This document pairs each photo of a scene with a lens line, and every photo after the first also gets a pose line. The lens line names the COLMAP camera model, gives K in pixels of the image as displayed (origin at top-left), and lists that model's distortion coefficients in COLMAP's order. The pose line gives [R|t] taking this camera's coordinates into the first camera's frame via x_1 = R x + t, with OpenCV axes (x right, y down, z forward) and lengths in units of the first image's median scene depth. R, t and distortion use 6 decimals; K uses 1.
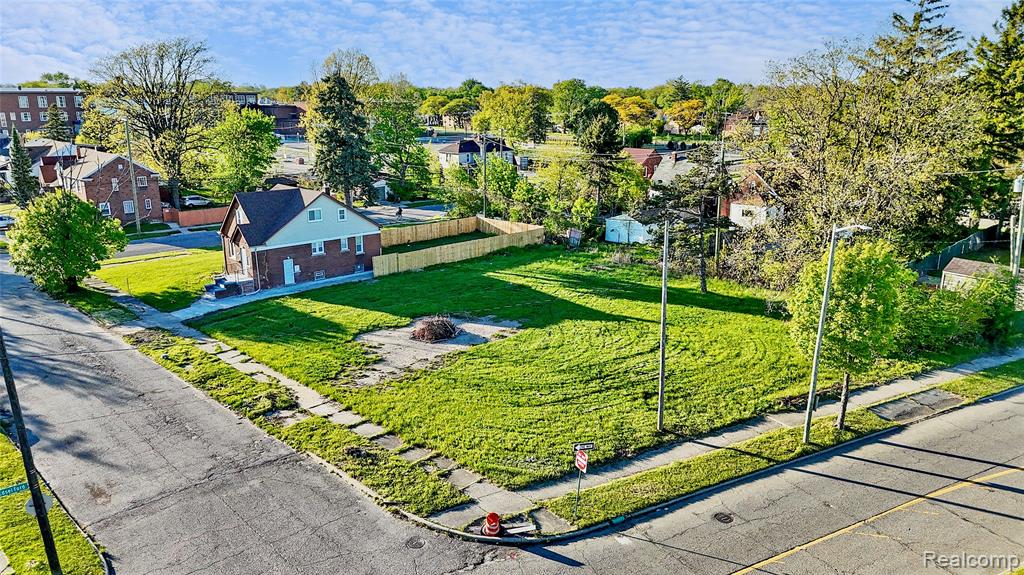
lens RADIAL K [[736.3, 0, 512.0], [0, 736.3, 287.5], [0, 0, 1]] dist [0.028749, -0.002595]
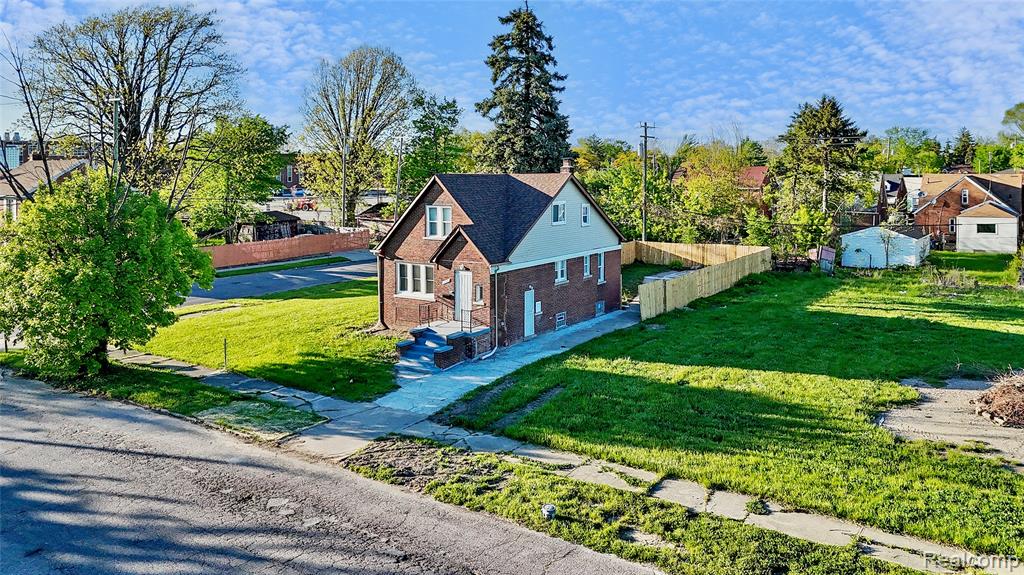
lens RADIAL K [[761.3, 0, 512.5], [0, 761.3, 226.7], [0, 0, 1]] dist [0.024339, -0.007725]
pose [[0.984984, -0.021928, 0.171247, -0.415440], [0.051839, 0.983695, -0.172210, 0.012033], [-0.164679, 0.178502, 0.970061, 0.451411]]
